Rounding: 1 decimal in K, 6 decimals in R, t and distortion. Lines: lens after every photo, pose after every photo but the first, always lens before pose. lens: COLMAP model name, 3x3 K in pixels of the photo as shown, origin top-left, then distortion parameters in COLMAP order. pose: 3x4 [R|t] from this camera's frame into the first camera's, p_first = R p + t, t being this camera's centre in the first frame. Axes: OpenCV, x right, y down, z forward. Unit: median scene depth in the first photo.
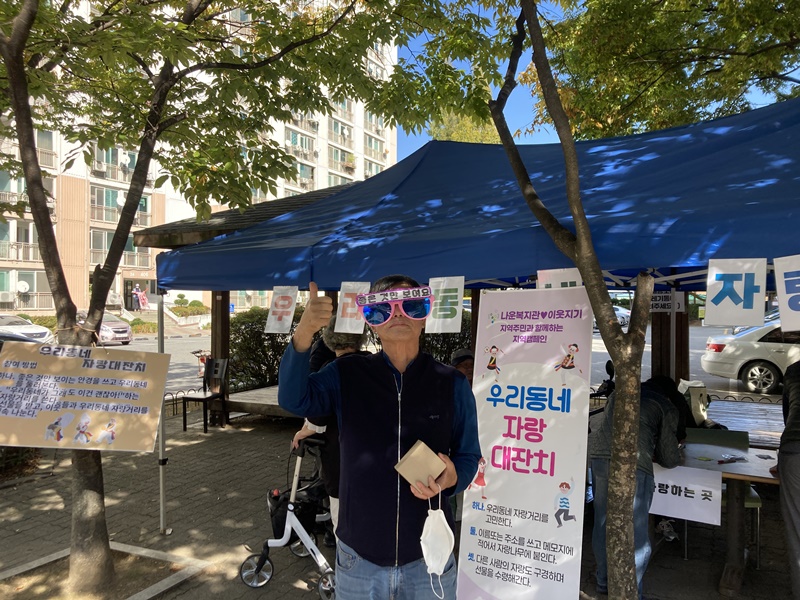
lens RADIAL K [[723.9, 0, 400.0], [0, 723.9, 300.0], [0, 0, 1]] dist [0.099301, 0.002597]
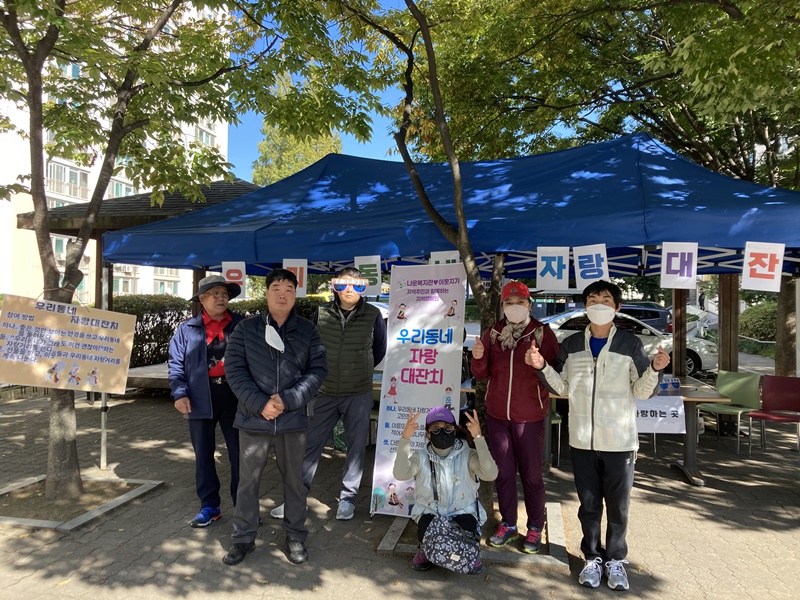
lens RADIAL K [[723.9, 0, 400.0], [0, 723.9, 300.0], [0, 0, 1]] dist [0.099301, 0.002597]
pose [[0.972169, 0.019288, 0.233487, -0.221241], [-0.018751, 0.999814, -0.004518, 0.064549], [-0.233531, 0.000014, 0.972349, -0.434178]]
